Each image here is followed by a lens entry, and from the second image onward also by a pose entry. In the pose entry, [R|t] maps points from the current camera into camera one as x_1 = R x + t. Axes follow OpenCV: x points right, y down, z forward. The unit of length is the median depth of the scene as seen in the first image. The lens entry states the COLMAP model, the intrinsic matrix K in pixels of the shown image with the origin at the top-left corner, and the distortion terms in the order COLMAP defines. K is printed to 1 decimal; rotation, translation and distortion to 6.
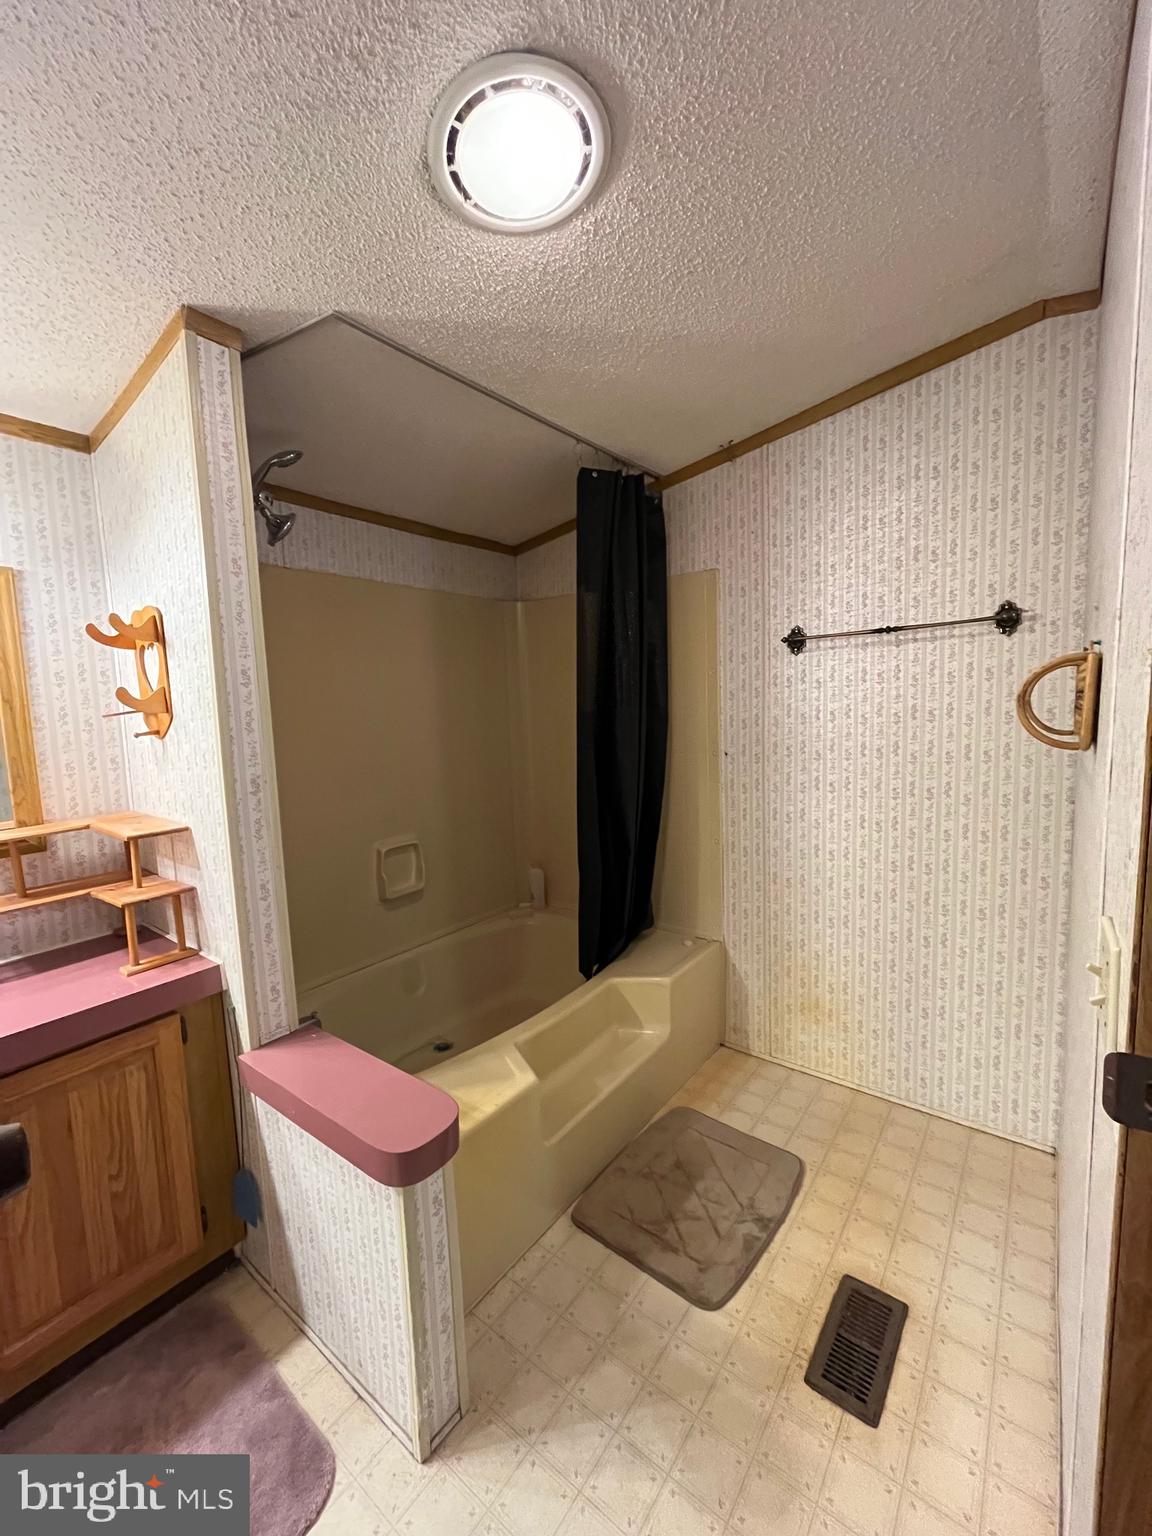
lens RADIAL K [[618.3, 0, 576.0], [0, 618.3, 768.0], [0, 0, 1]] dist [-0.002427, -0.000205]
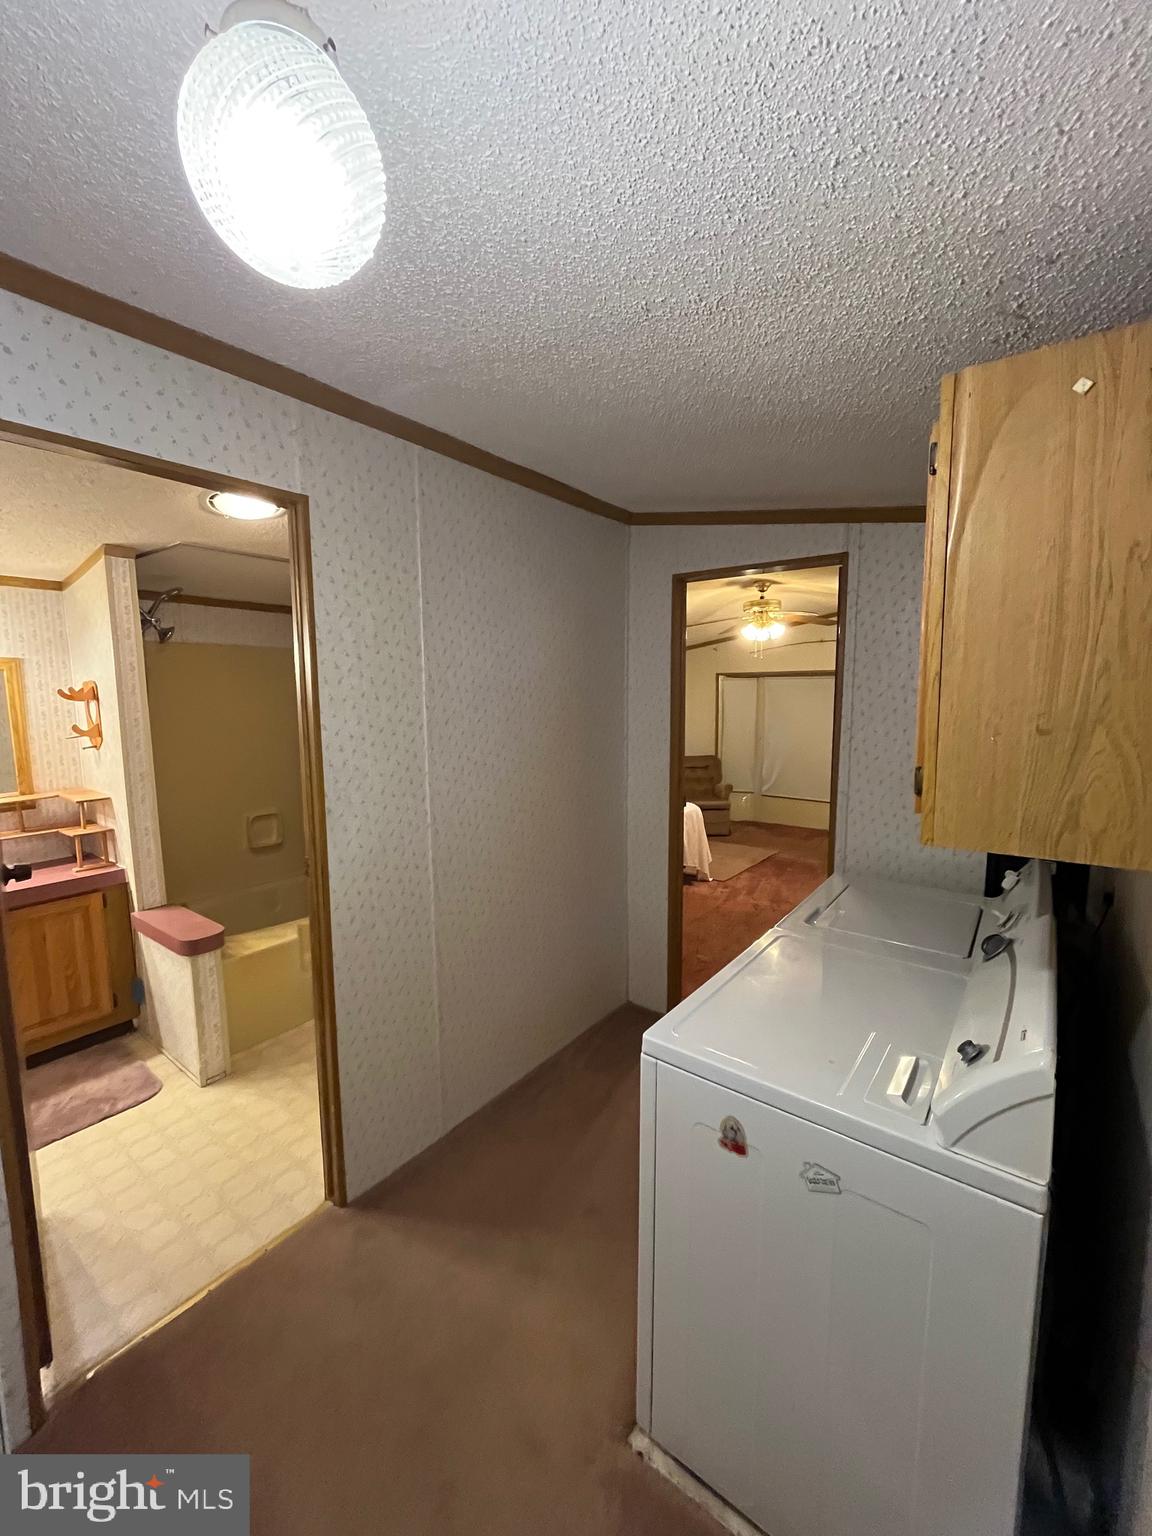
lens RADIAL K [[619.6, 0, 576.0], [0, 619.6, 768.0], [0, 0, 1]] dist [-0.000415, -0.000039]
pose [[0.999620, 0.027551, 0.000387, 0.810324], [-0.027553, 0.999411, 0.020481, -0.074686], [0.000178, -0.020484, 0.999790, -0.913681]]
